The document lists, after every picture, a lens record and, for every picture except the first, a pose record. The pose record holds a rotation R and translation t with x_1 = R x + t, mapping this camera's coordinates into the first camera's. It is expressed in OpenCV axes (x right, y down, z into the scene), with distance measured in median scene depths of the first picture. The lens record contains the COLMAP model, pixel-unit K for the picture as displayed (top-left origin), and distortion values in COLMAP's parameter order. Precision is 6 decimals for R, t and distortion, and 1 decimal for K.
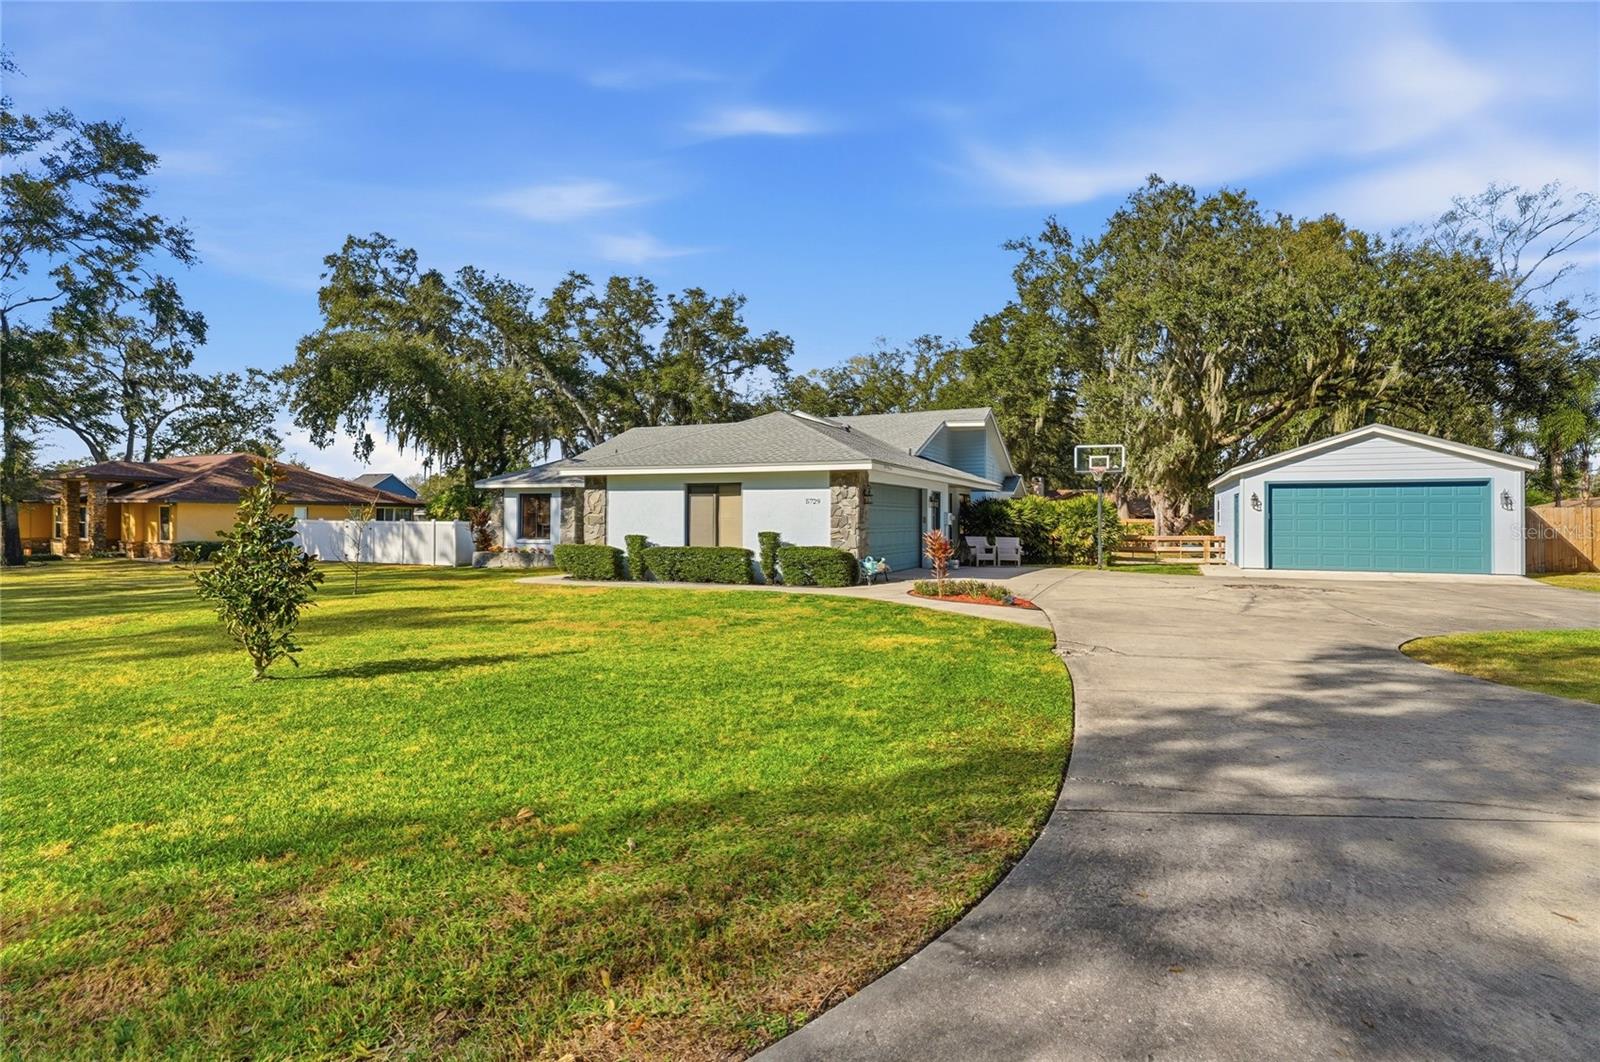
lens RADIAL K [[800.4, 0, 789.1], [0, 800.4, 501.8], [0, 0, 1]] dist [0.000614, -0.000027]
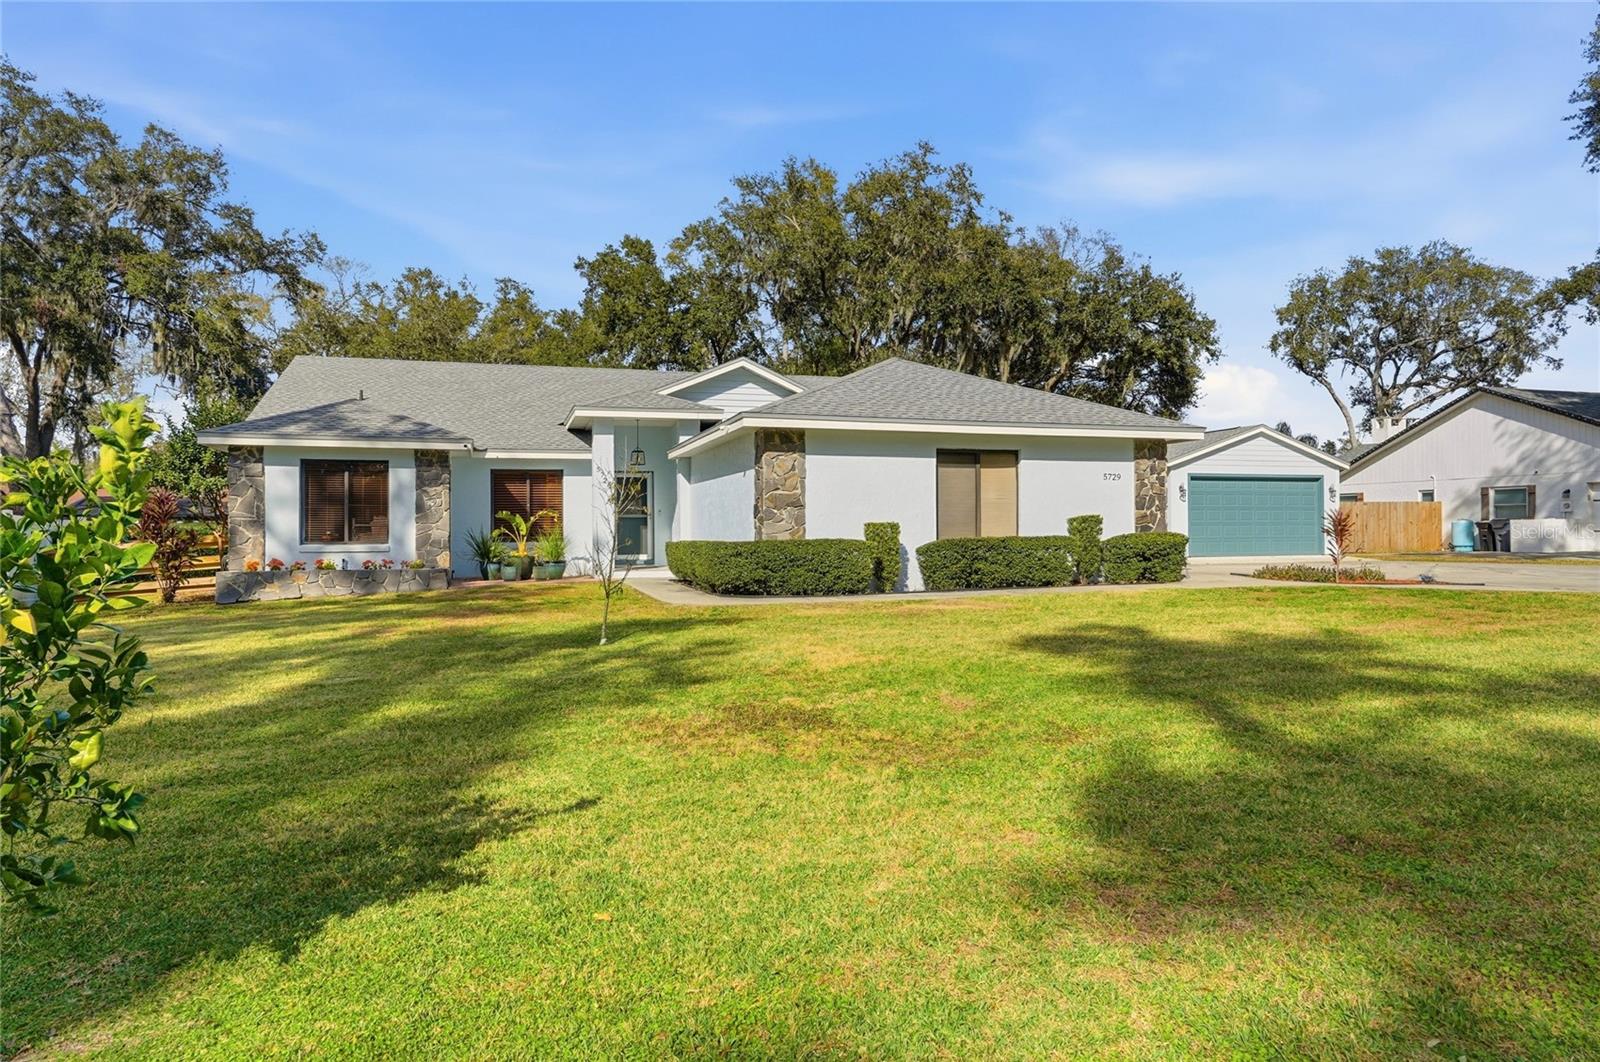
lens RADIAL K [[1006.1, 0, 798.3], [0, 1006.1, 527.5], [0, 0, 1]] dist [0.002613, -0.001530]
pose [[0.745268, -0.005881, 0.666739, -0.546836], [-0.007198, 0.999832, 0.016866, 0.021984], [-0.666727, -0.017369, 0.745100, 0.295109]]
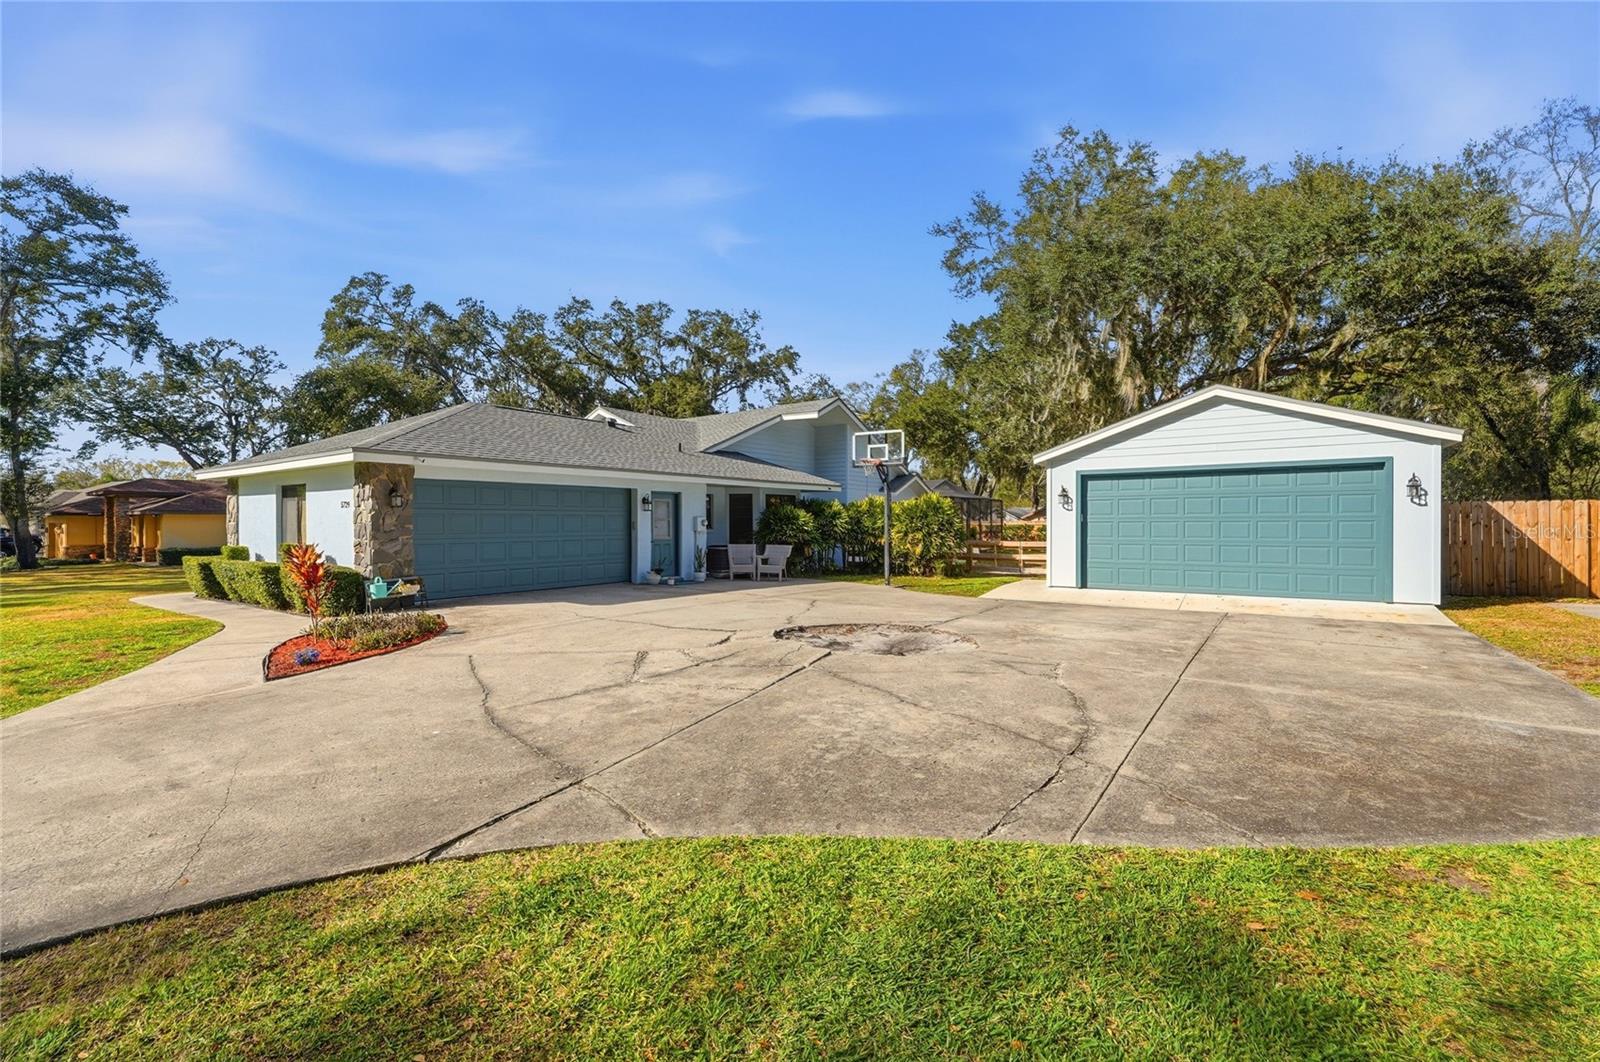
lens RADIAL K [[671.5, 0, 795.0], [0, 671.5, 525.3], [0, 0, 1]] dist [-0.000709, 0.000472]
pose [[0.983655, -0.007069, -0.179923, 0.368728], [0.011745, 0.999620, 0.024936, 0.005373], [0.179679, -0.026642, 0.983365, 0.274732]]
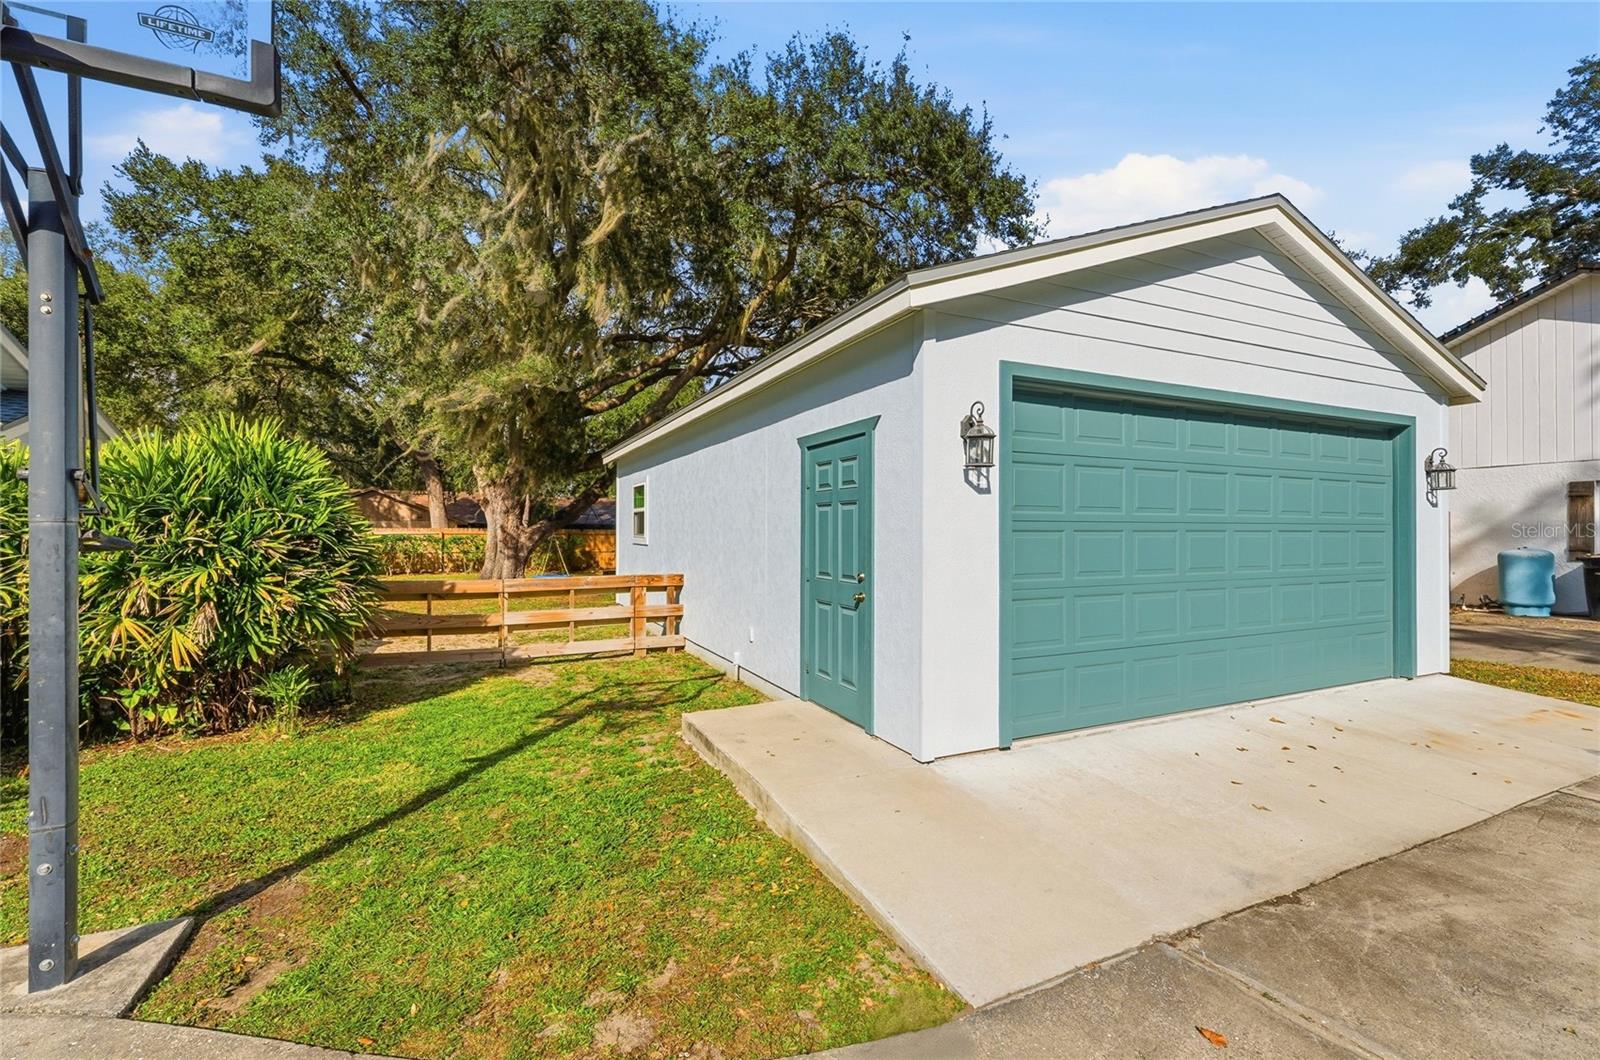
lens RADIAL K [[689.4, 0, 800.0], [0, 689.4, 530.0], [0, 0, 1]] dist [-0.002522, -0.000367]
pose [[0.649738, -0.002097, 0.760156, 0.336928], [-0.015571, 0.999750, 0.016068, 0.016441], [-0.759999, -0.022277, 0.649542, 0.754564]]
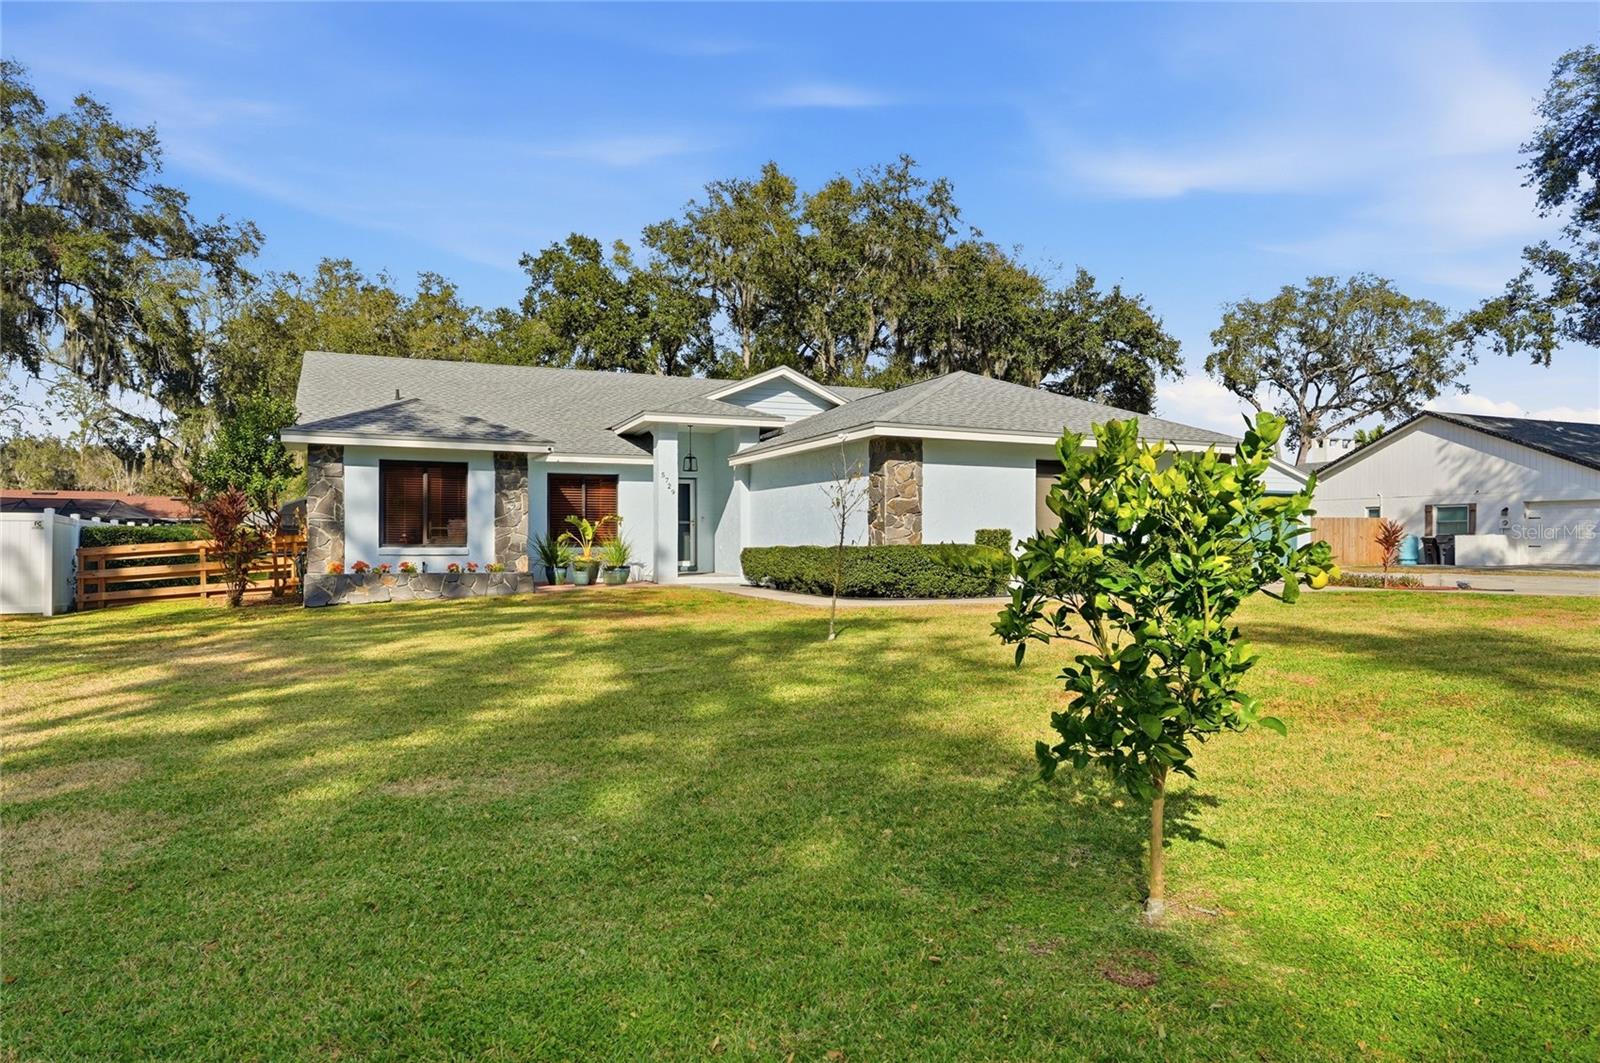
lens RADIAL K [[1041.6, 0, 800.0], [0, 1041.6, 545.0], [0, 0, 1]] dist [-0.000284, -0.002434]
pose [[0.666128, -0.002895, 0.745832, -0.670236], [-0.017378, 0.999661, 0.019402, 0.027781], [-0.745635, -0.025885, 0.665852, 0.361595]]
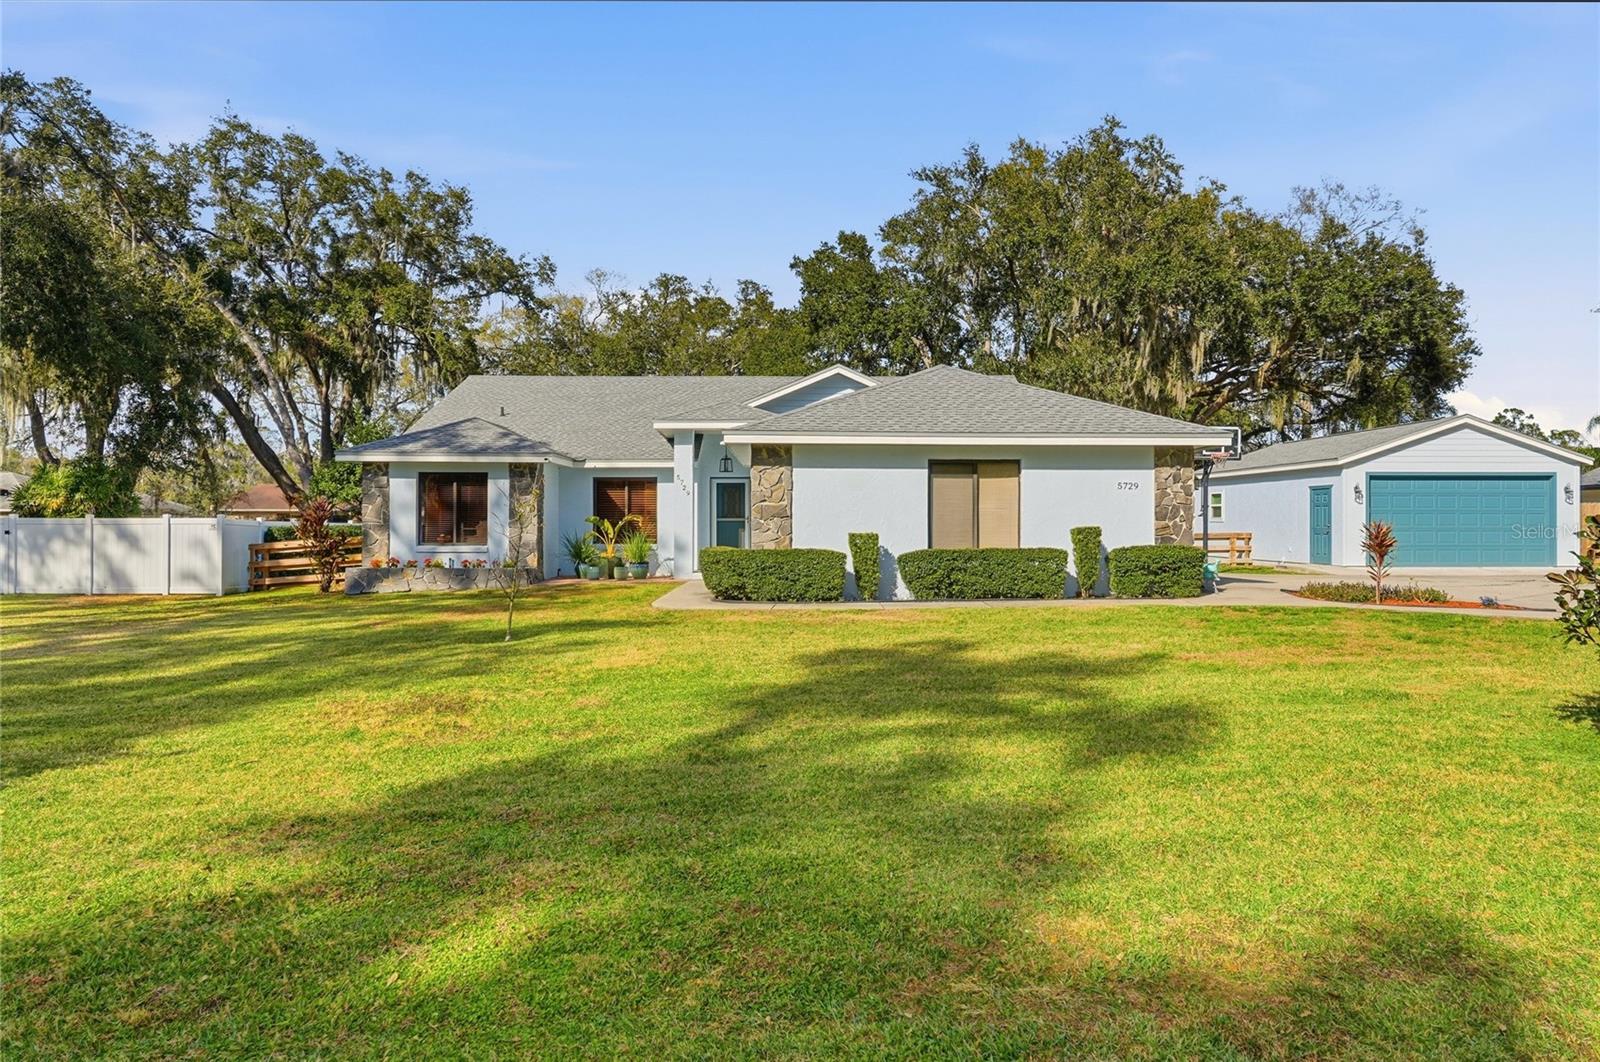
lens RADIAL K [[1051.0, 0, 797.9], [0, 1051.0, 525.8], [0, 0, 1]] dist [-0.001067, 0.000323]
pose [[0.904120, -0.004142, 0.427258, -0.428406], [-0.007294, 0.999658, 0.025125, 0.009053], [-0.427215, -0.025833, 0.903781, 0.148683]]
